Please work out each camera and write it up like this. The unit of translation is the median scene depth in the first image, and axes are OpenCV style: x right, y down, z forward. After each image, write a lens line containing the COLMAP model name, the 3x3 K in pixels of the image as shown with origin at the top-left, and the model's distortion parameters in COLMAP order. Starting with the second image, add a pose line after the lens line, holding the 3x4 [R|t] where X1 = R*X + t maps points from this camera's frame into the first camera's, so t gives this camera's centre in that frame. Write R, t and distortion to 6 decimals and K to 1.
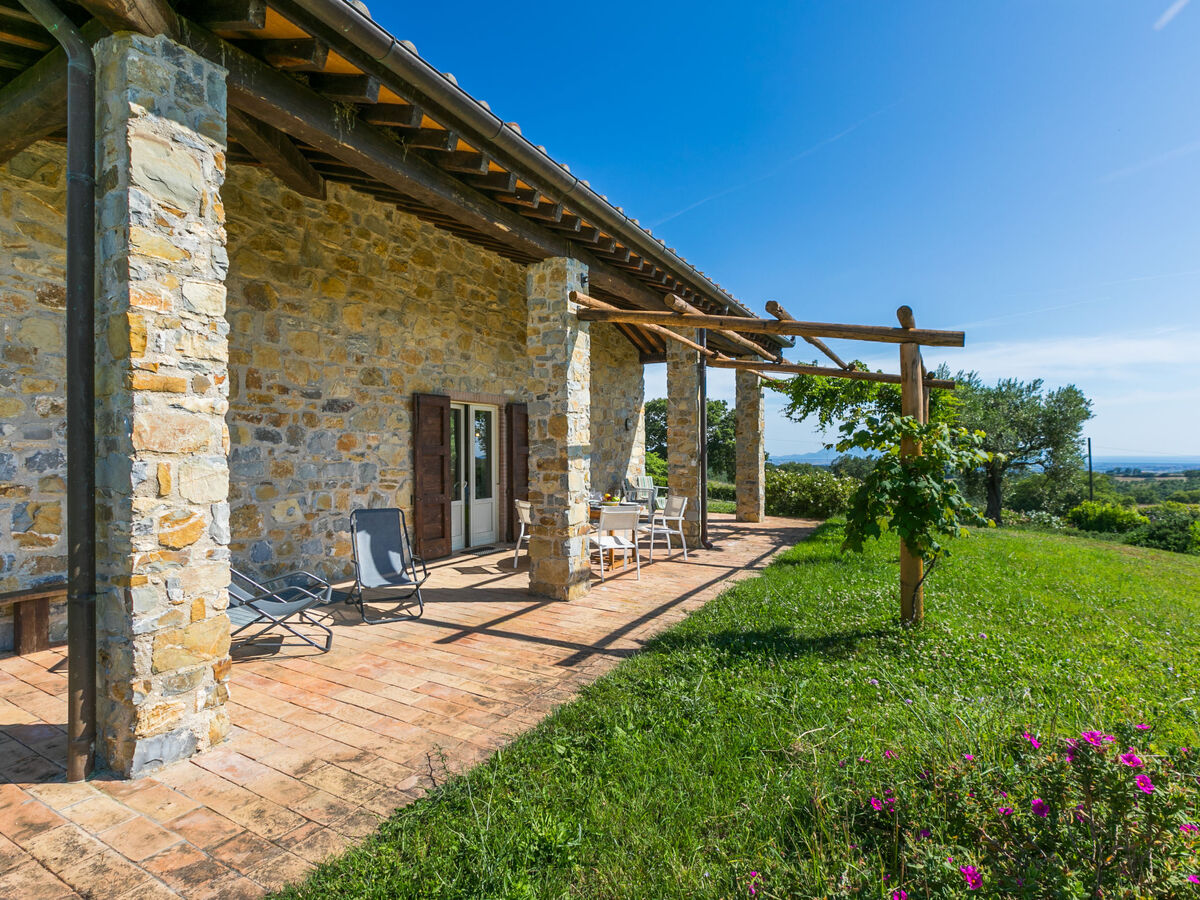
lens RADIAL K [[605.5, 0, 599.1], [0, 605.5, 452.2], [0, 0, 1]] dist [0.003862, 0.000684]
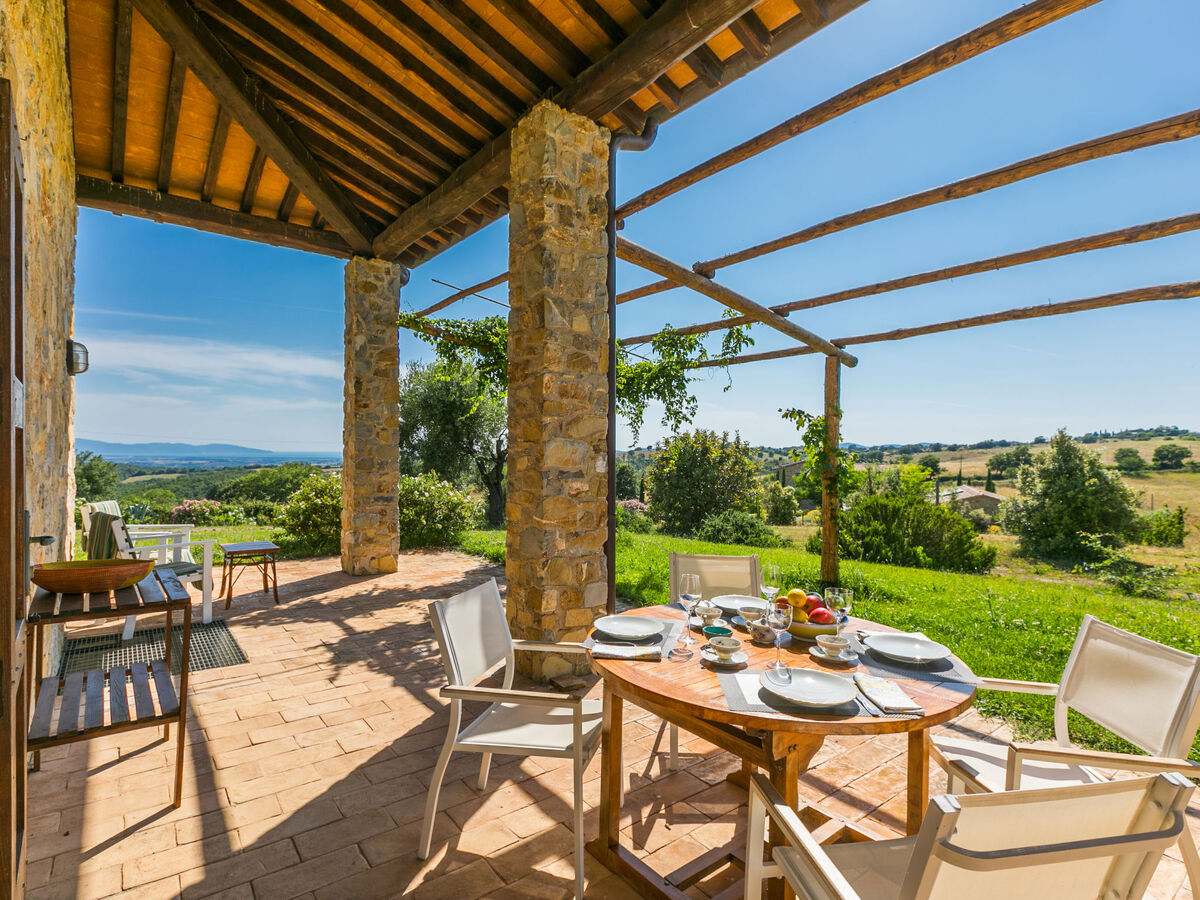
lens RADIAL K [[601.0, 0, 600.0], [0, 601.0, 450.0], [0, 0, 1]] dist [0.003485, -0.000027]
pose [[0.385931, 0.006204, 0.922507, -0.343425], [-0.009631, 0.999950, -0.002696, 0.012818], [-0.922477, -0.007845, 0.385972, 1.284367]]
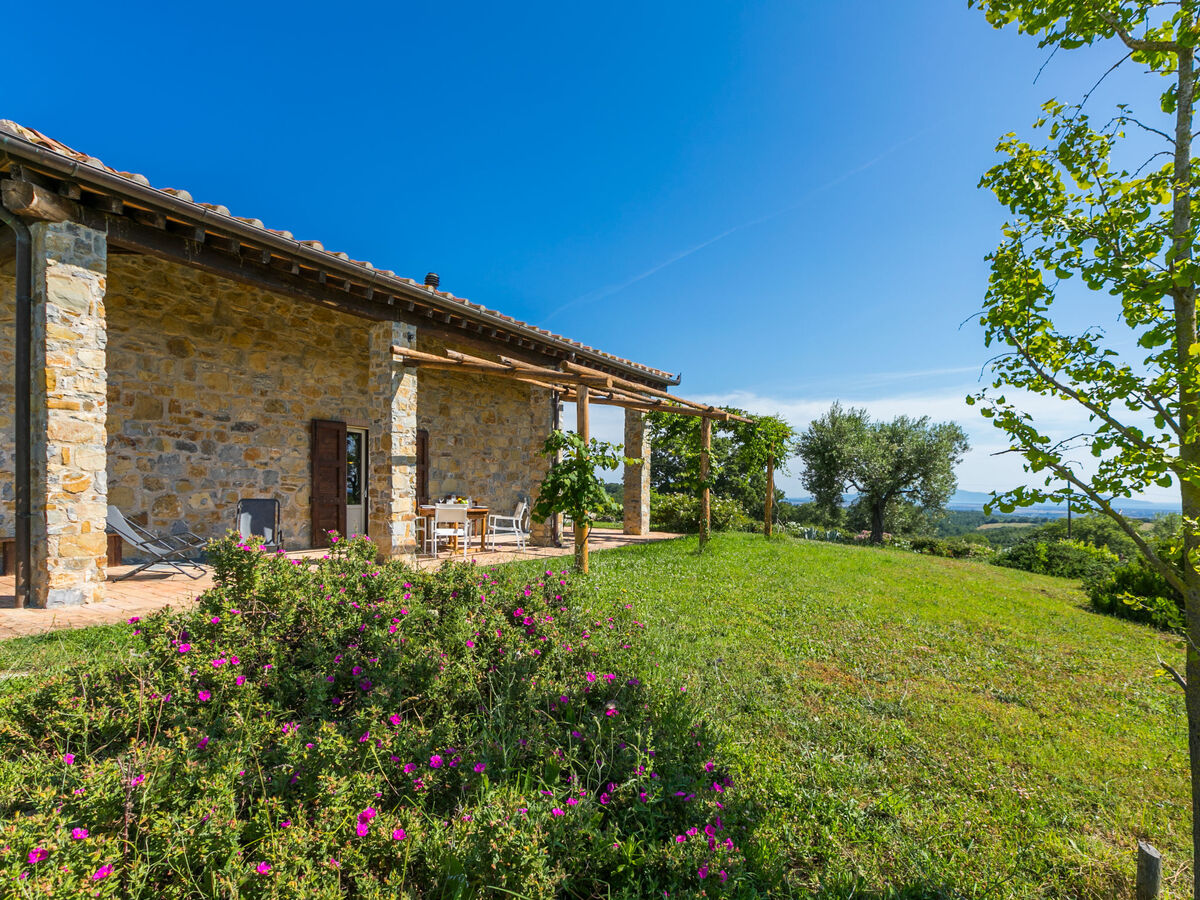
lens RADIAL K [[617.8, 0, 600.3], [0, 617.8, 495.6], [0, 0, 1]] dist [0.005600, 0.000532]
pose [[0.999089, 0.014187, -0.040240, 0.483073], [-0.013792, 0.999854, 0.010085, 0.059413], [0.040378, -0.009521, 0.999139, -0.408559]]
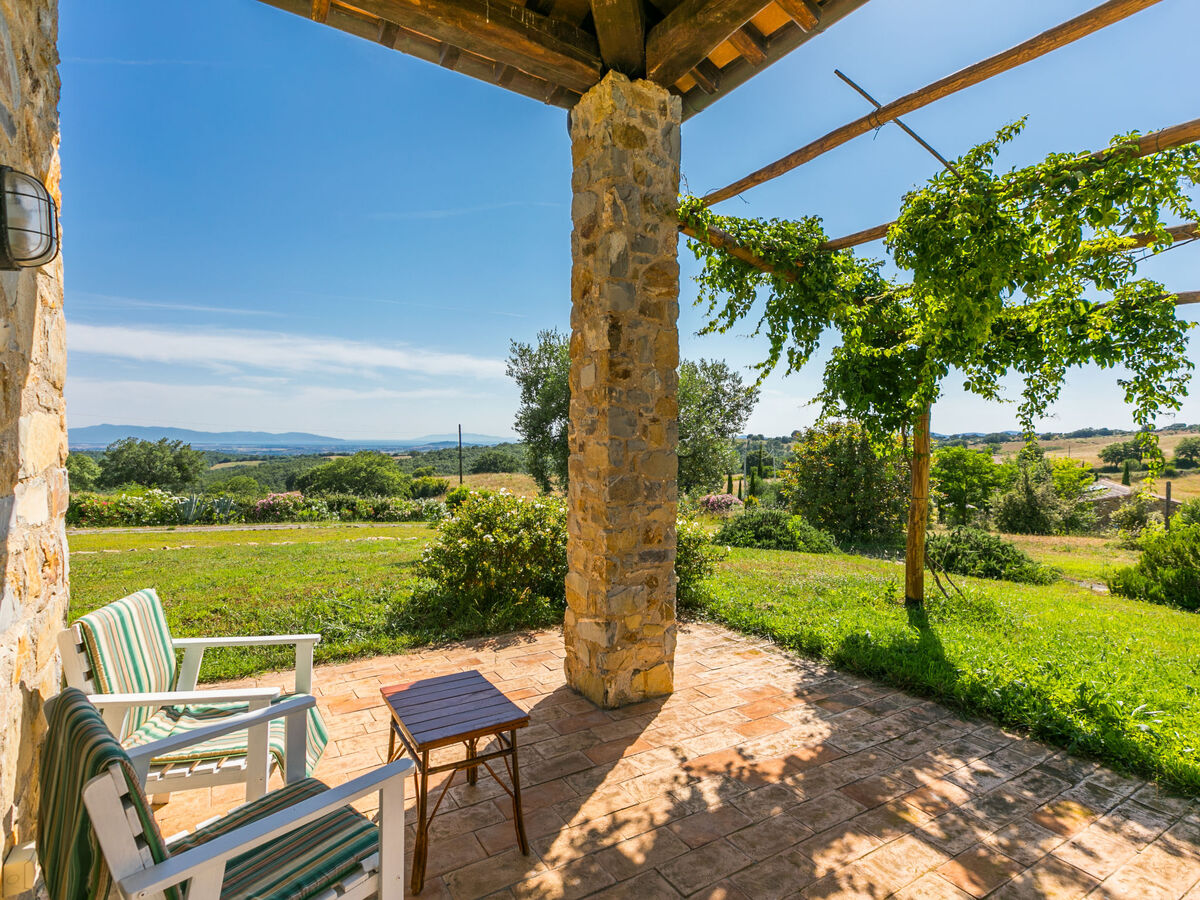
lens RADIAL K [[605.5, 0, 599.1], [0, 605.5, 452.2], [0, 0, 1]] dist [0.003862, 0.000684]
pose [[0.476388, -0.013246, 0.879135, -0.006279], [-0.010777, 0.999723, 0.020903, -0.005660], [-0.879169, -0.019433, 0.476113, 1.848587]]
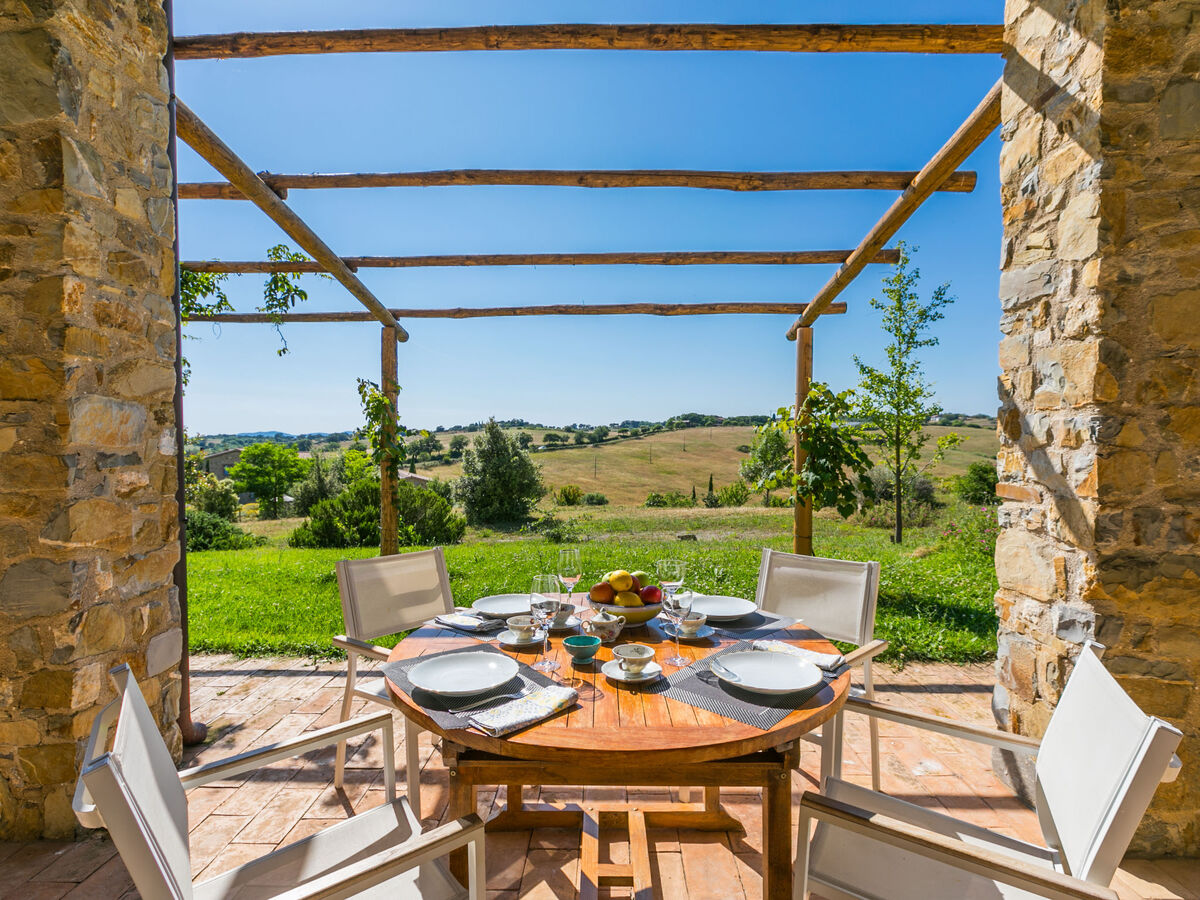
lens RADIAL K [[599.4, 0, 592.1], [0, 599.4, 451.7], [0, 0, 1]] dist [0.002289, -0.000062]
pose [[-0.464365, -0.013252, 0.885545, -0.237583], [0.003223, 0.999856, 0.016652, 0.026823], [-0.885638, 0.010587, -0.464255, 1.462770]]
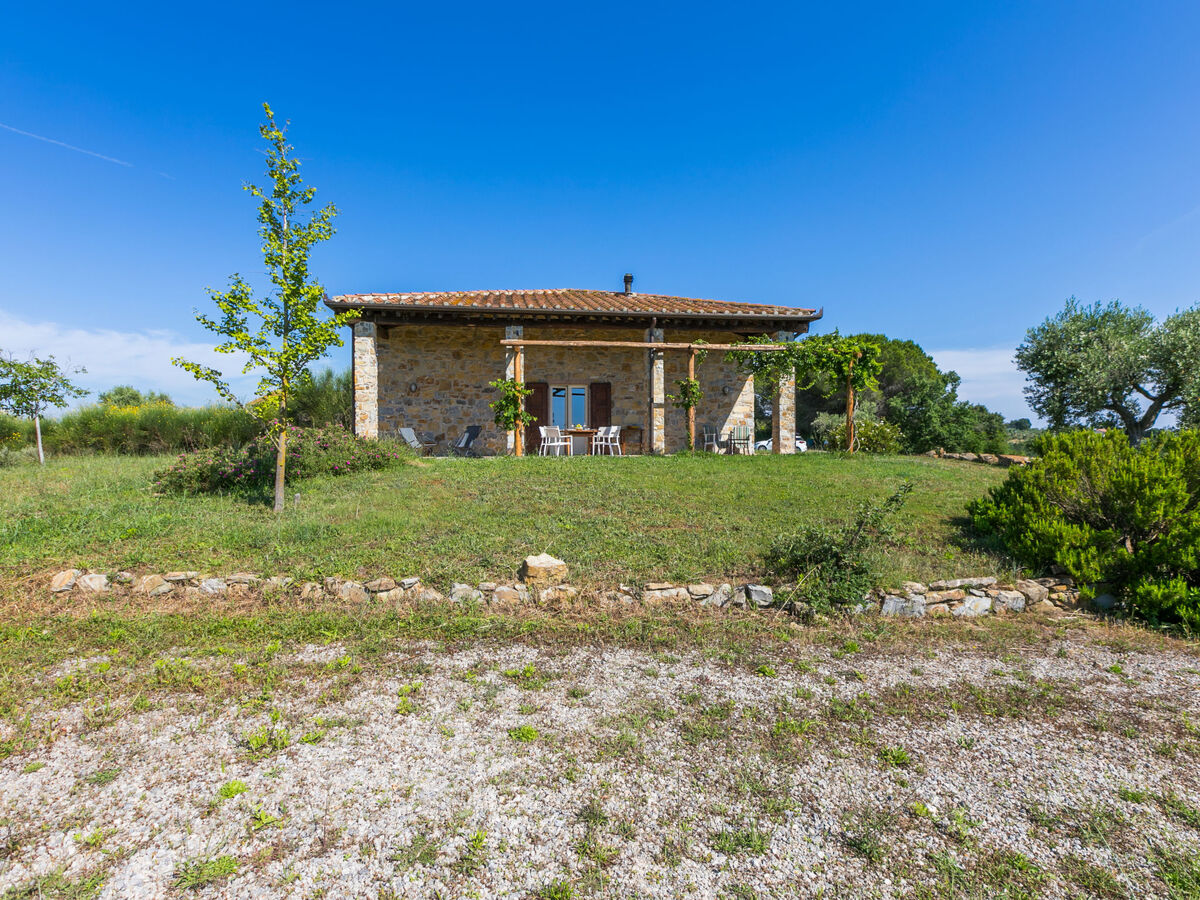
lens RADIAL K [[605.5, 0, 599.1], [0, 605.5, 452.2], [0, 0, 1]] dist [0.003862, 0.000684]
pose [[0.624831, 0.011919, -0.780669, 2.177992], [0.003844, 0.999824, 0.018342, 0.164507], [0.780751, -0.014462, 0.624675, -0.312148]]
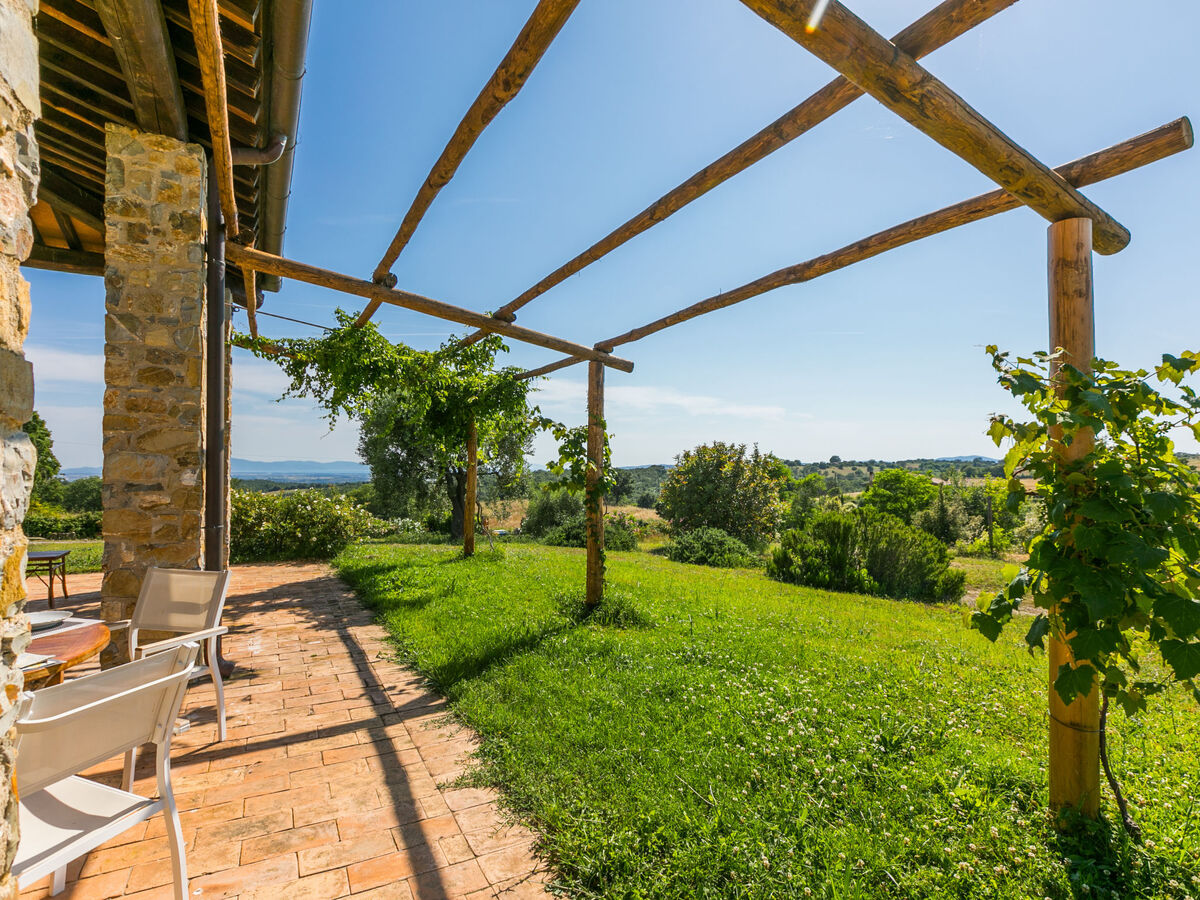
lens RADIAL K [[605.5, 0, 599.1], [0, 605.5, 452.2], [0, 0, 1]] dist [0.003862, 0.000684]
pose [[0.530357, 0.021420, 0.847504, -0.073586], [-0.003573, 0.999728, -0.023031, 0.013044], [-0.847767, 0.009187, 0.530289, 0.824080]]
